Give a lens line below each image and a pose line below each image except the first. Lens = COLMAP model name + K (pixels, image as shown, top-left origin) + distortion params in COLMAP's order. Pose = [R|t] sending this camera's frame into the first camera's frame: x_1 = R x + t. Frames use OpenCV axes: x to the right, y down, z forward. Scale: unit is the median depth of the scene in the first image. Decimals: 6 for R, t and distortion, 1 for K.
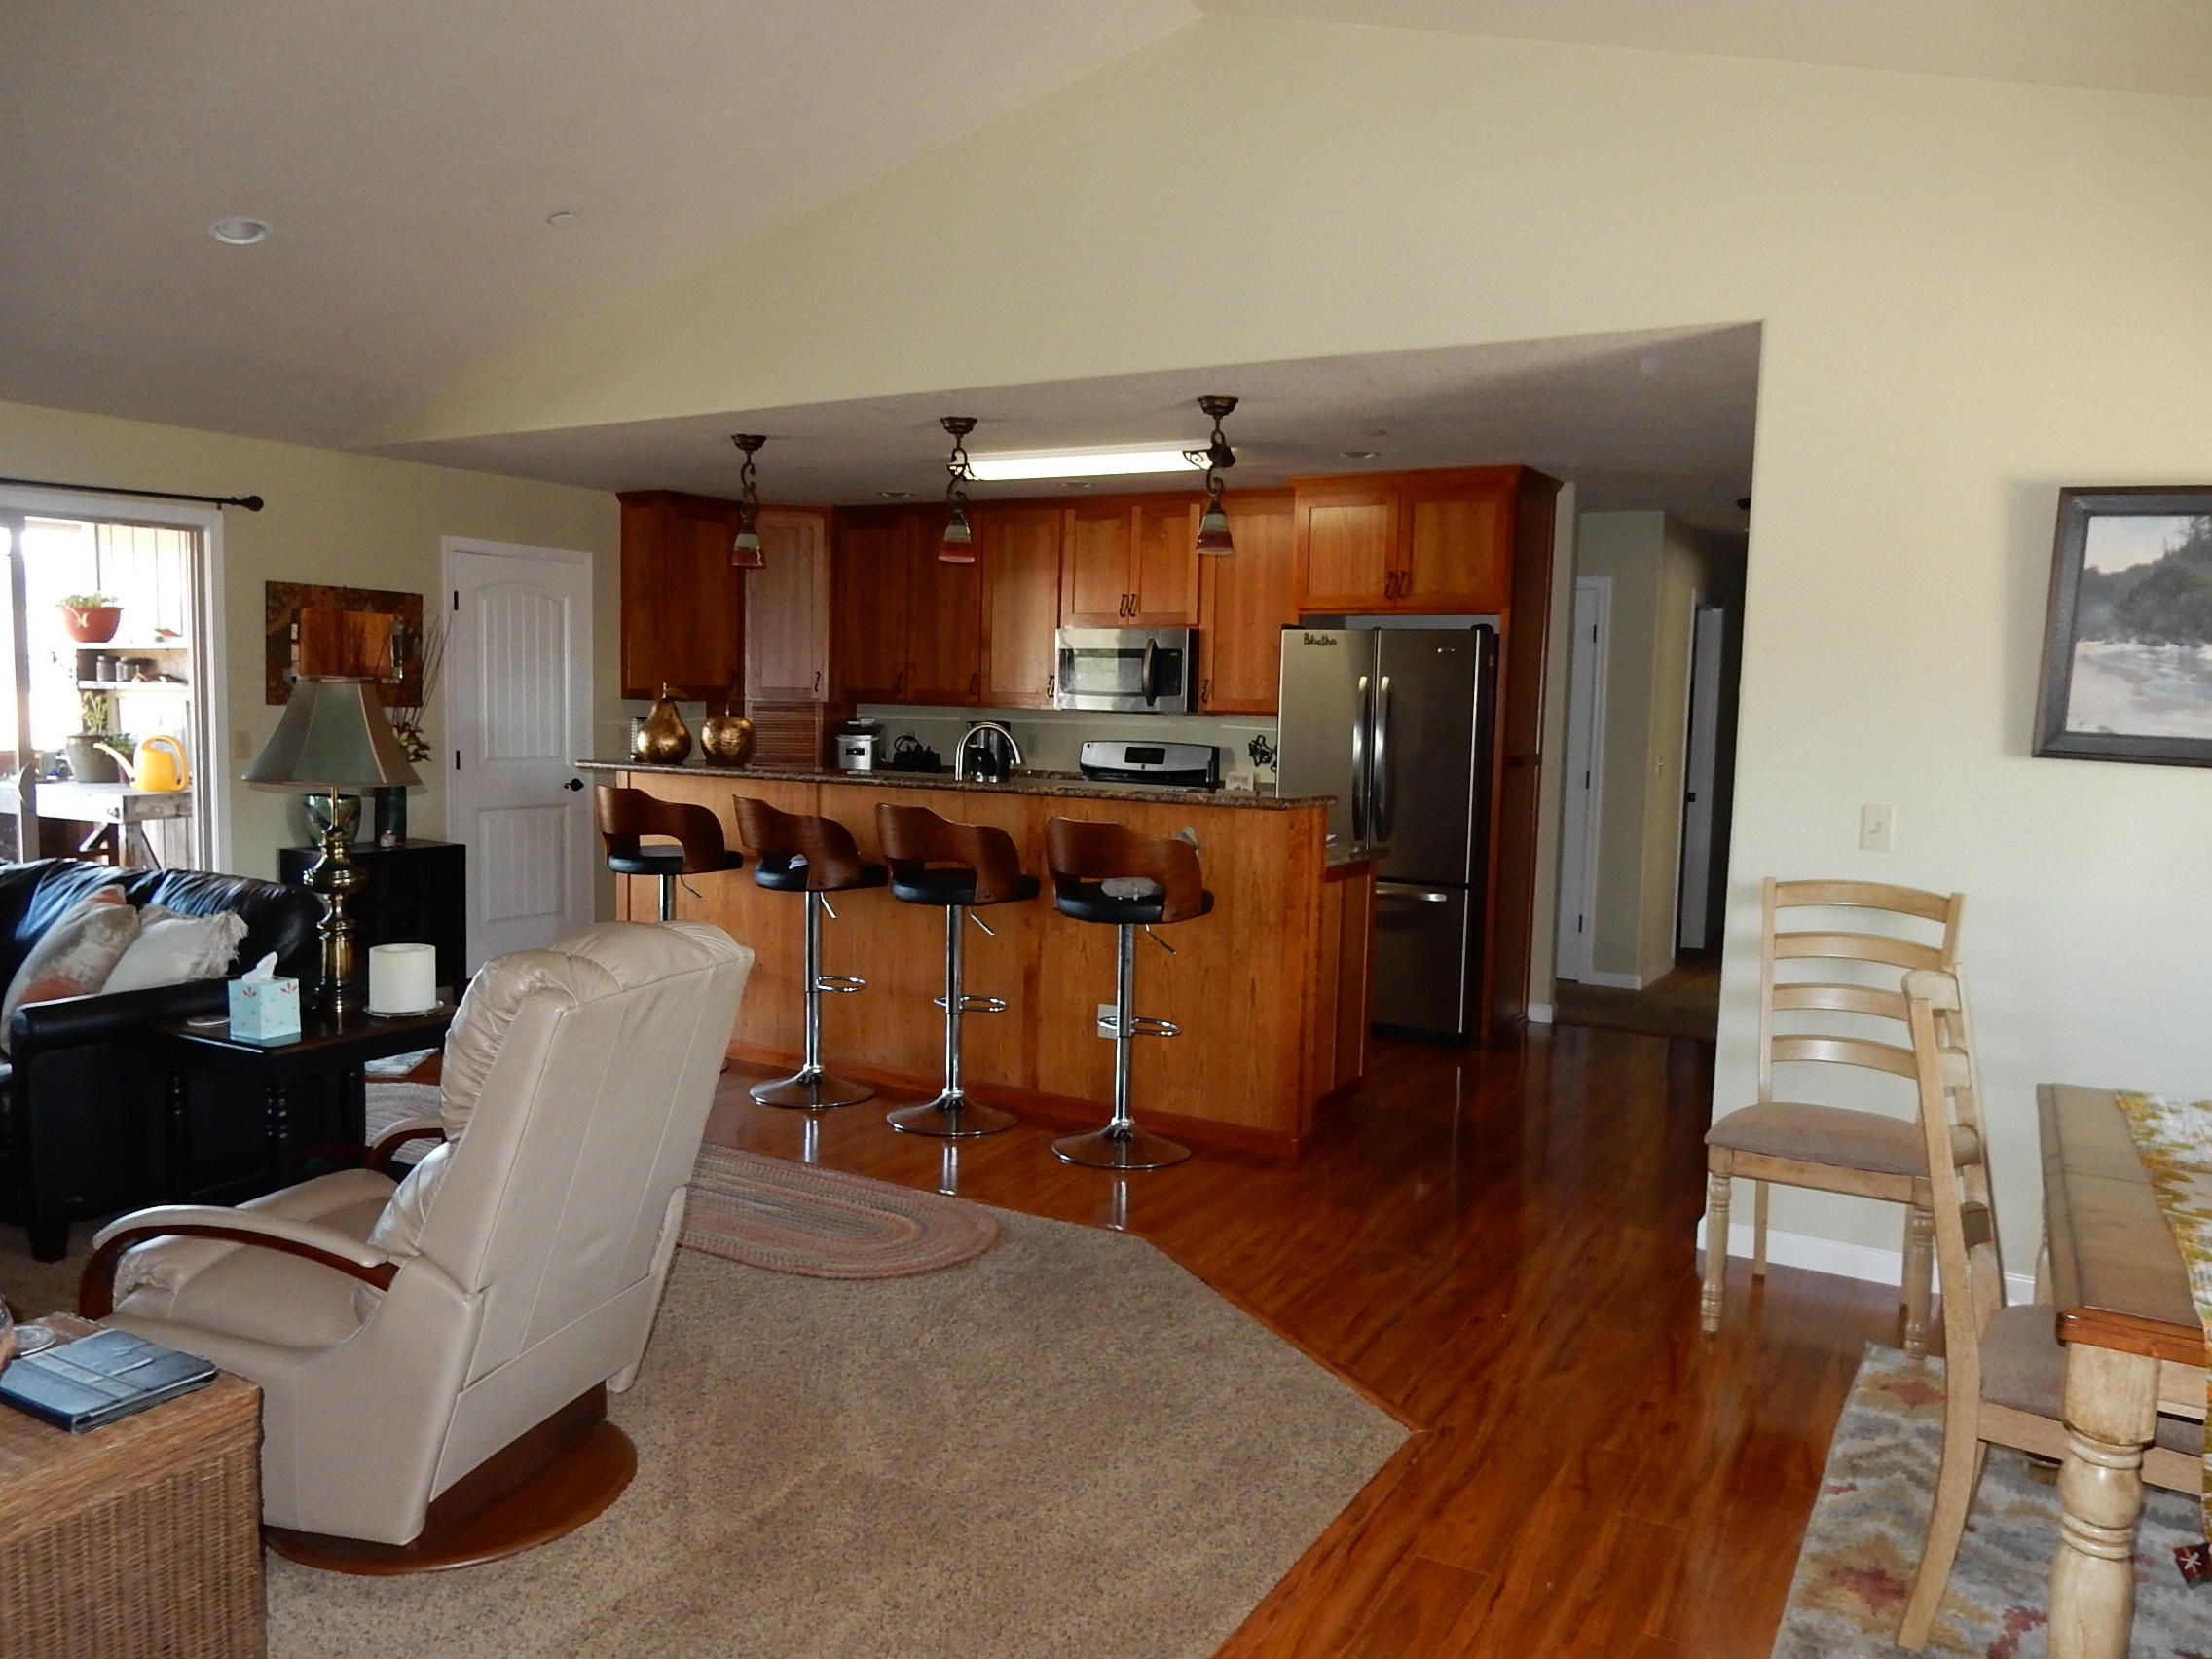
lens RADIAL K [[1636.1, 0, 1106.0], [0, 1636.1, 829.5], [0, 0, 1]] dist [-0.003882, 0.001450]
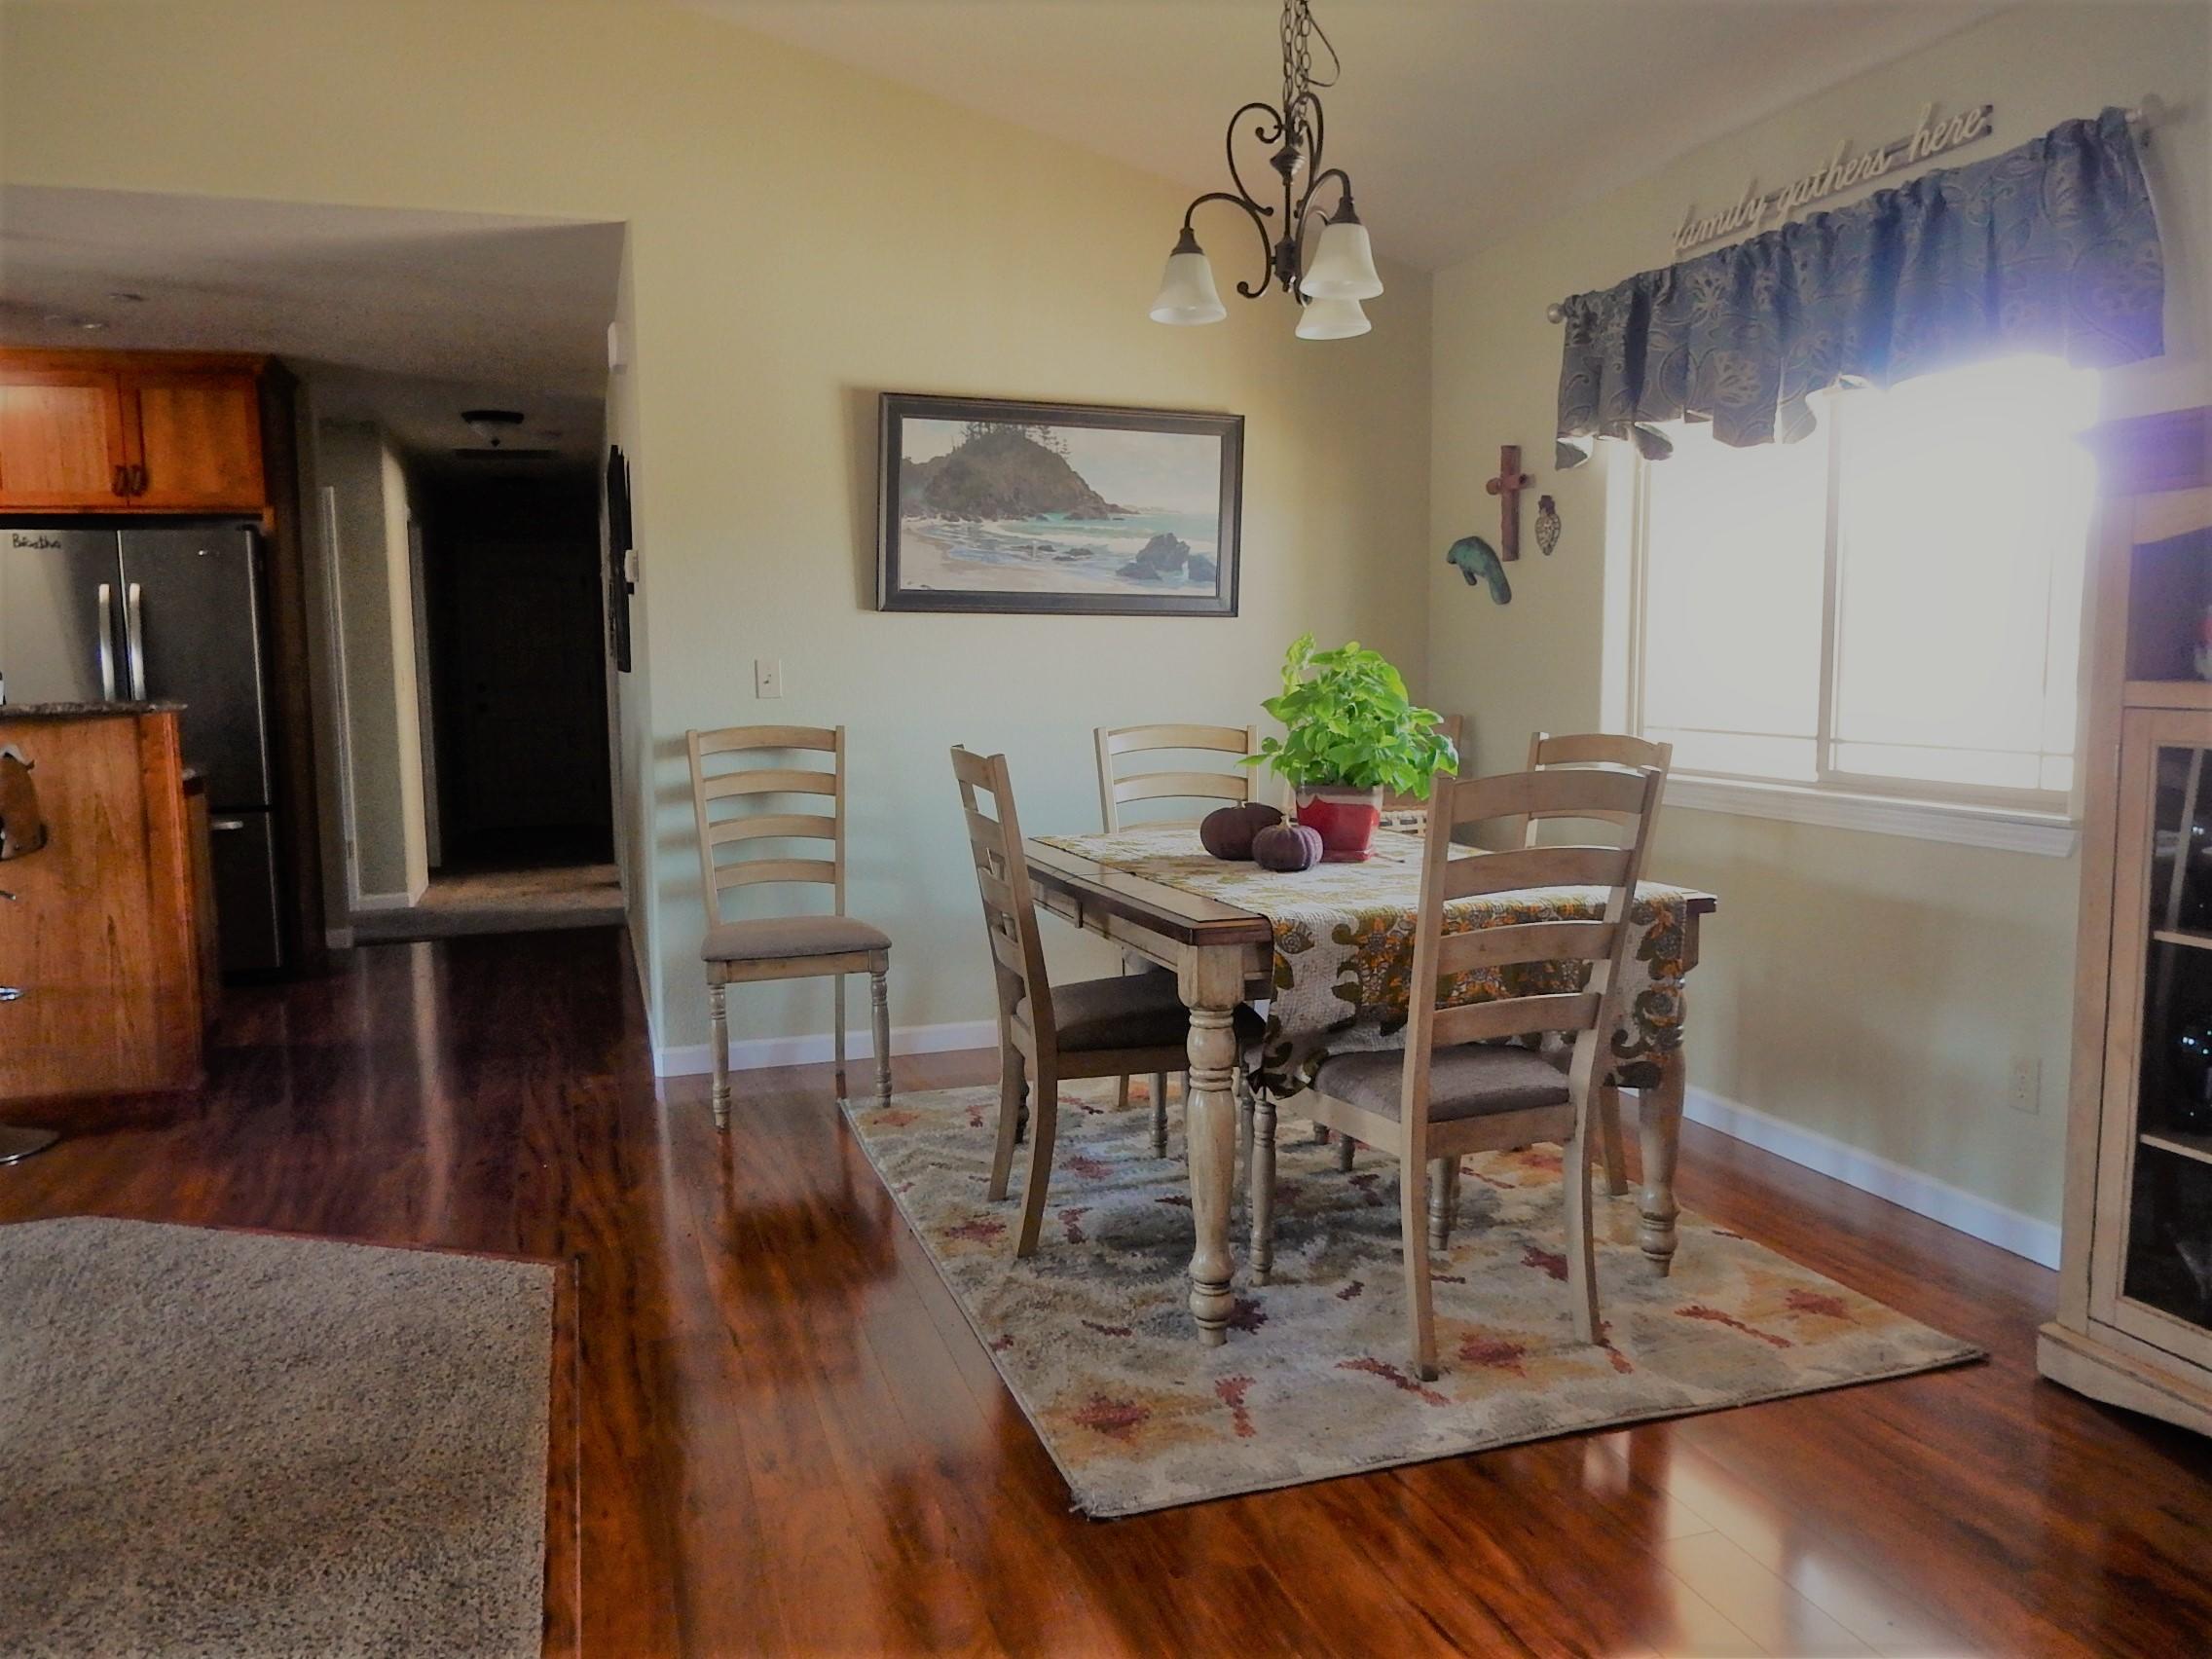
lens RADIAL K [[1636.1, 0, 1106.0], [0, 1636.1, 829.5], [0, 0, 1]] dist [-0.003882, 0.001450]
pose [[0.664803, -0.119265, 0.737437, -0.236547], [0.100361, 0.992483, 0.070037, 0.046804], [-0.740247, 0.027449, 0.671775, 0.037565]]
